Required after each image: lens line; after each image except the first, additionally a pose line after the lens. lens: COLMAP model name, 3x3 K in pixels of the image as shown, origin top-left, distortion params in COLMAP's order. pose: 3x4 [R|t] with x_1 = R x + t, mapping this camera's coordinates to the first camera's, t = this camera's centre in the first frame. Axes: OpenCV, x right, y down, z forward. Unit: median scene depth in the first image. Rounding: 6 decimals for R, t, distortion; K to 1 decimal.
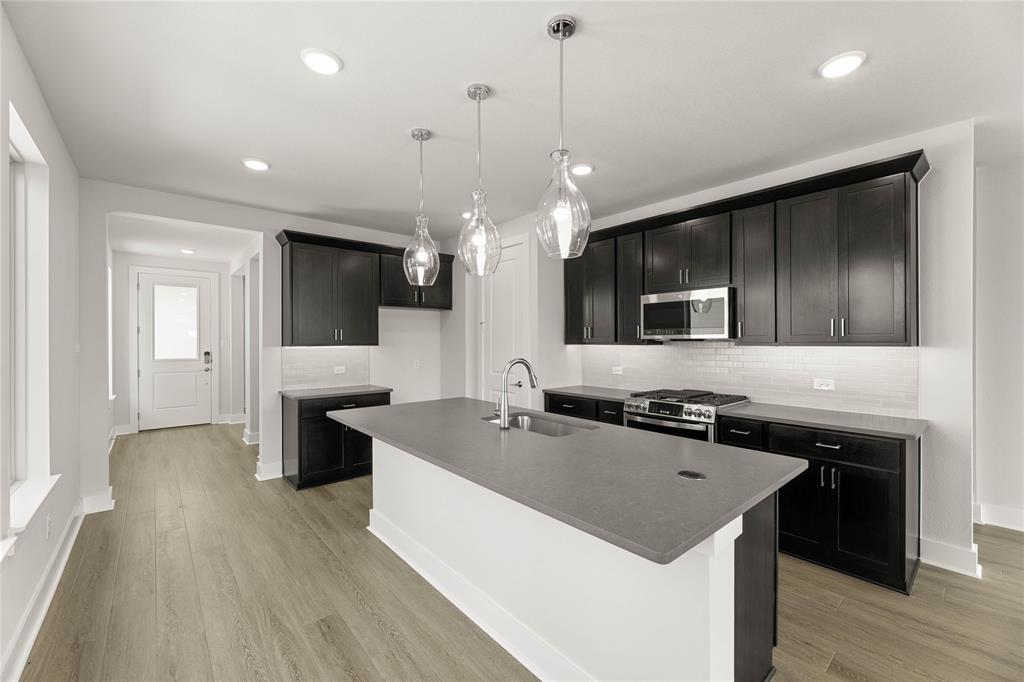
lens RADIAL K [[414.1, 0, 512.0], [0, 414.1, 341.0], [0, 0, 1]] dist [-0.000406, -0.000033]
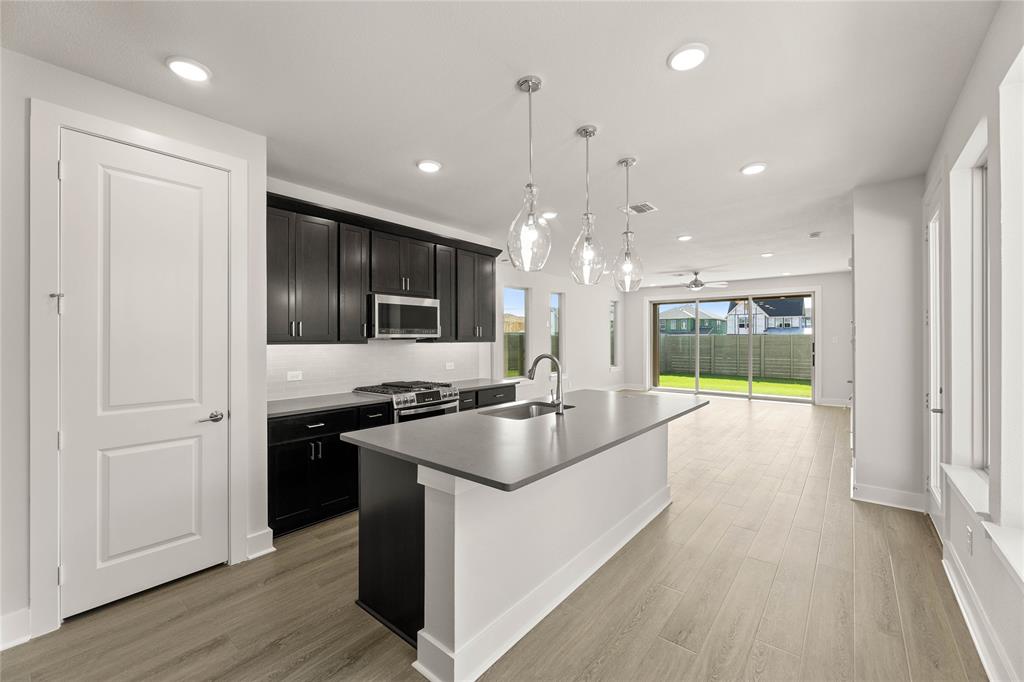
lens RADIAL K [[407.2, 0, 512.8], [0, 407.2, 338.9], [0, 0, 1]] dist [-0.001381, 0.000040]
pose [[-0.159821, 0.003413, 0.987140, -0.711303], [0.001992, 0.999993, -0.003135, 0.002360], [-0.987144, 0.001465, -0.159826, 0.826285]]
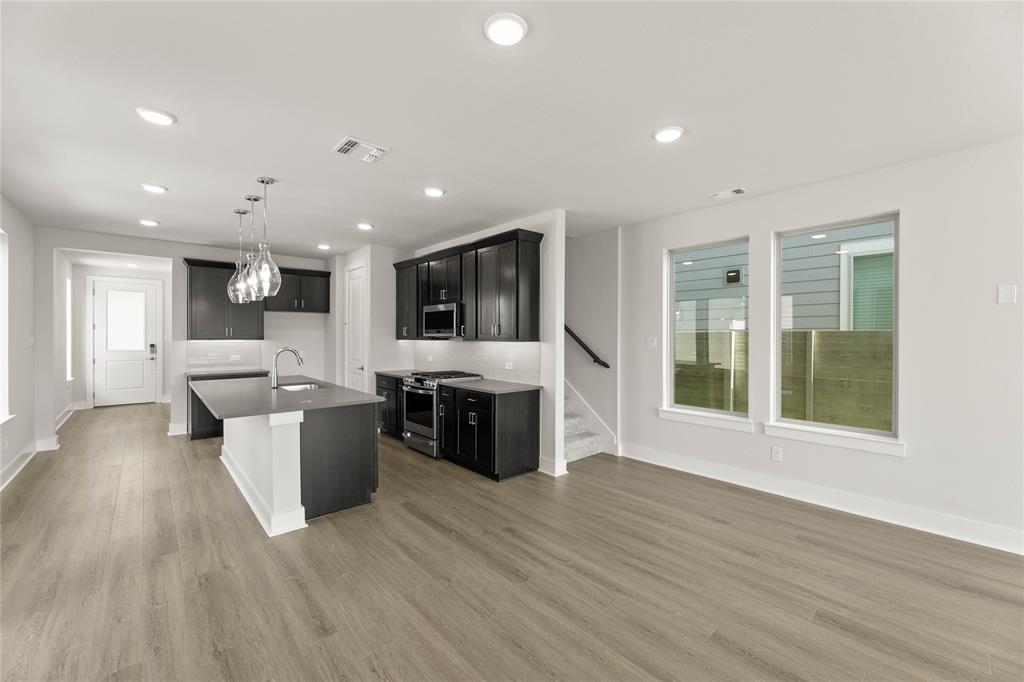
lens RADIAL K [[417.2, 0, 516.1], [0, 417.2, 336.5], [0, 0, 1]] dist [-0.001374, 0.000021]
pose [[0.999879, 0.005234, 0.014619, 0.613231], [-0.005248, 0.999986, 0.000954, -0.006907], [-0.014613, -0.001031, 0.999893, -0.481807]]
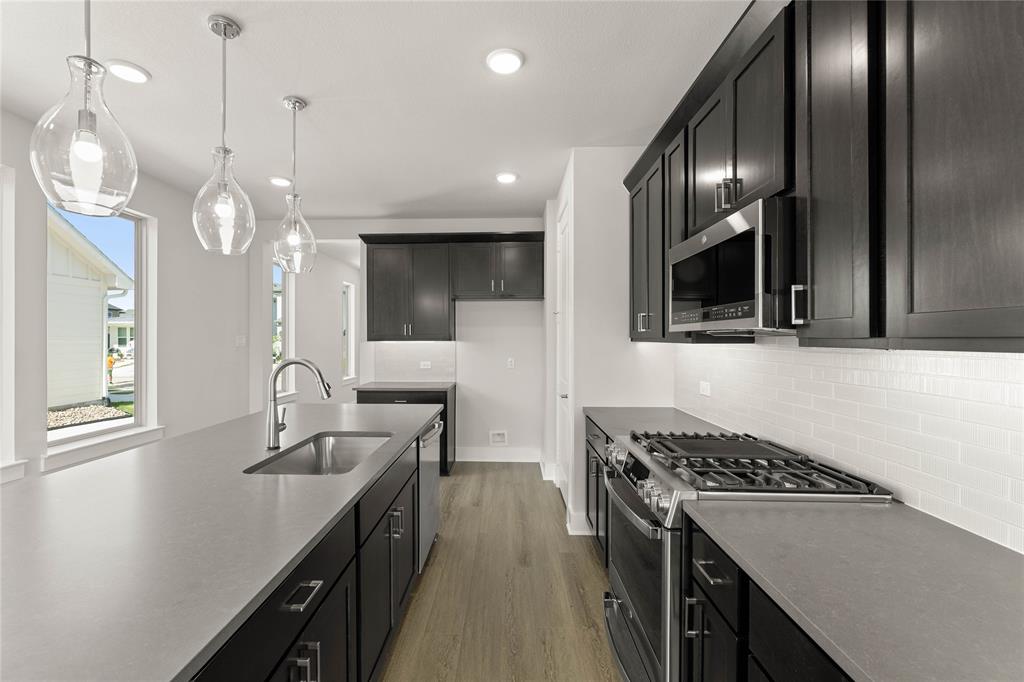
lens RADIAL K [[427.4, 0, 489.4], [0, 427.4, 340.8], [0, 0, 1]] dist [-0.001539, -0.000100]
pose [[0.720479, 0.007411, -0.693437, 0.520476], [-0.002541, 0.999964, 0.008047, 0.003087], [0.693472, -0.004036, 0.720473, 0.445561]]
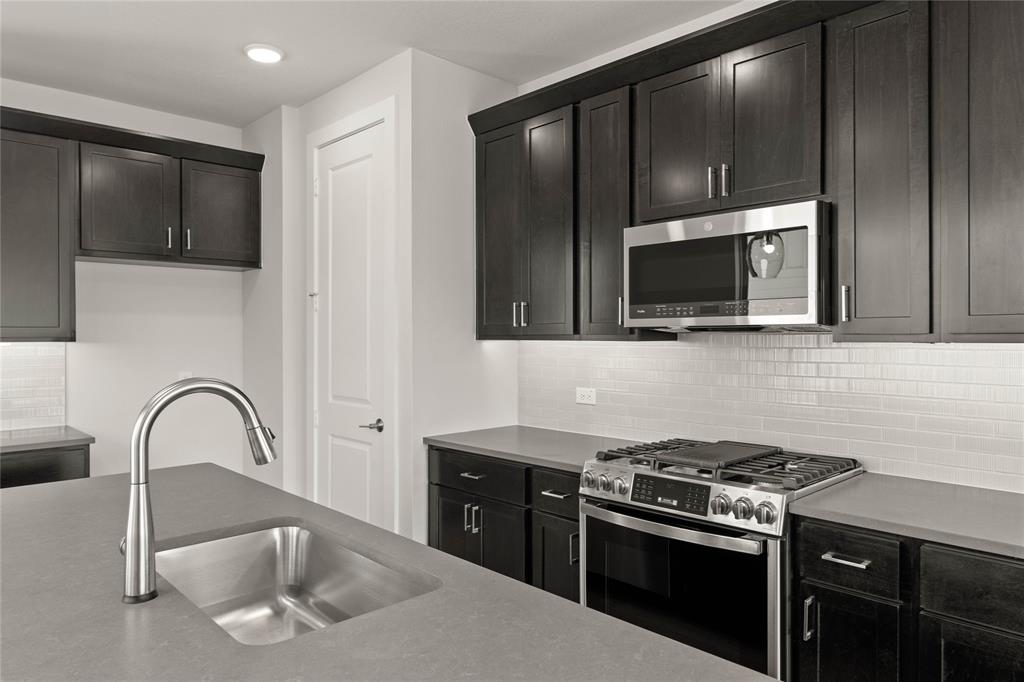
lens RADIAL K [[667.4, 0, 512.0], [0, 667.4, 341.0], [0, 0, 1]] dist [-0.001070, -0.000021]
pose [[0.998688, 0.000050, 0.051199, 0.155014], [-0.000461, 0.999968, 0.008025, 0.004195], [-0.051197, -0.008038, 0.998656, 0.294666]]
